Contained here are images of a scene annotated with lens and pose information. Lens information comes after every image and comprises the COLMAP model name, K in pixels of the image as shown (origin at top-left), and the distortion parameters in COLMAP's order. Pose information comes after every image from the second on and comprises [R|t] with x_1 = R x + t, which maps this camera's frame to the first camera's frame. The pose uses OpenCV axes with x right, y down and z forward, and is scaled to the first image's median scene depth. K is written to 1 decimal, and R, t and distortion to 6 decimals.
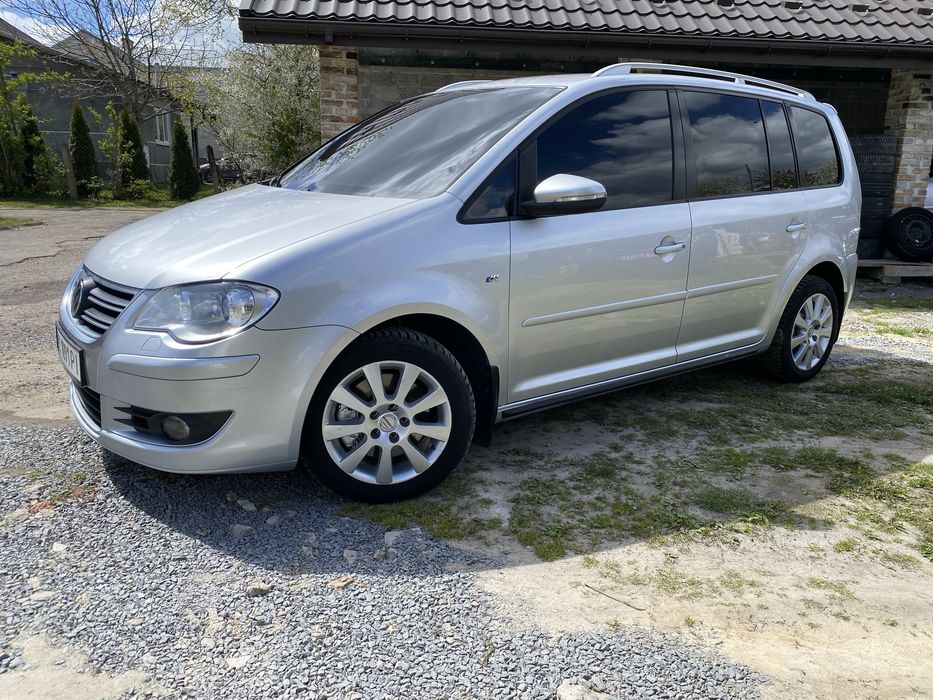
lens RADIAL K [[715.7, 0, 476.0], [0, 715.7, 342.8], [0, 0, 1]] dist [0.021181, -0.022088]
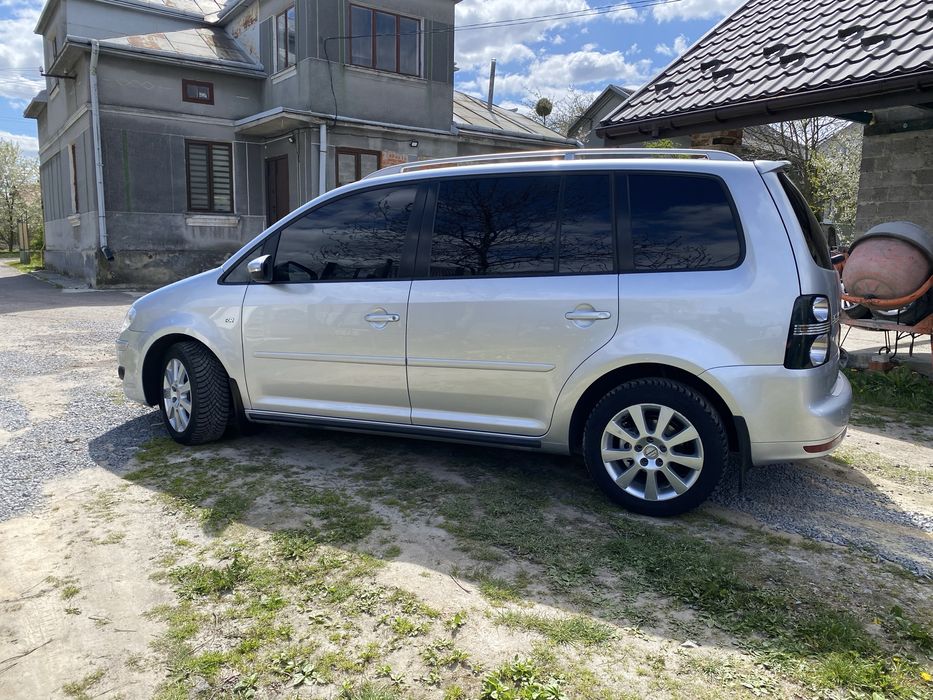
lens RADIAL K [[715.7, 0, 463.7], [0, 715.7, 357.0], [0, 0, 1]] dist [0.021181, -0.022088]
pose [[0.490233, 0.119343, -0.863382, 1.610080], [-0.198078, 0.979917, 0.022982, -0.147452], [0.848785, 0.159750, 0.504027, 0.650616]]
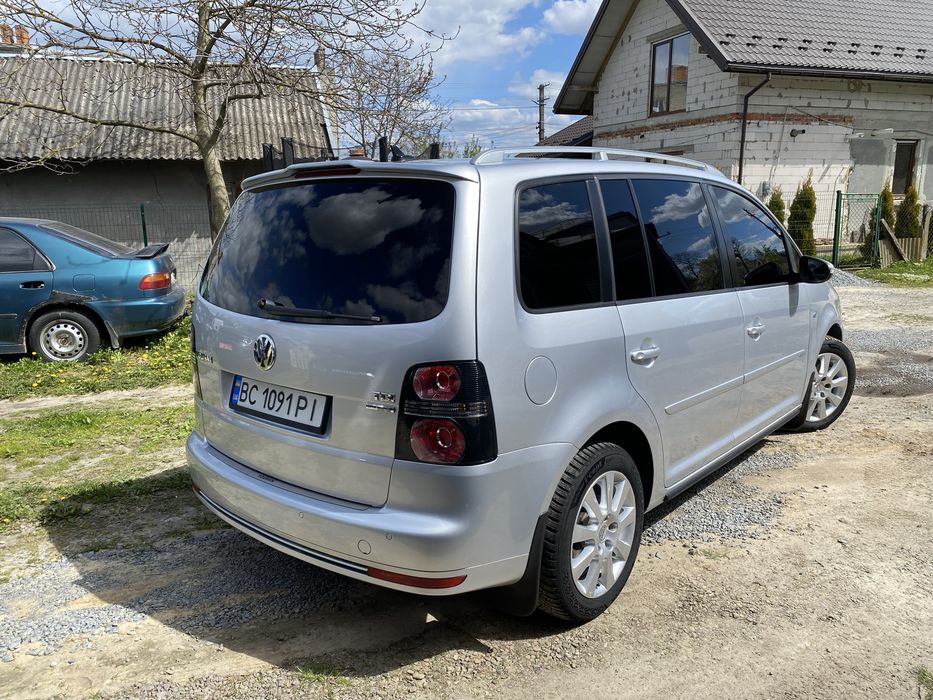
lens RADIAL K [[715.7, 0, 461.2], [0, 715.7, 349.9], [0, 0, 1]] dist [0.021181, -0.022088]
pose [[-0.980942, 0.029266, -0.192085, 0.696020], [-0.054630, 0.907170, 0.417202, -0.778122], [0.186464, 0.419745, -0.888282, 2.782720]]
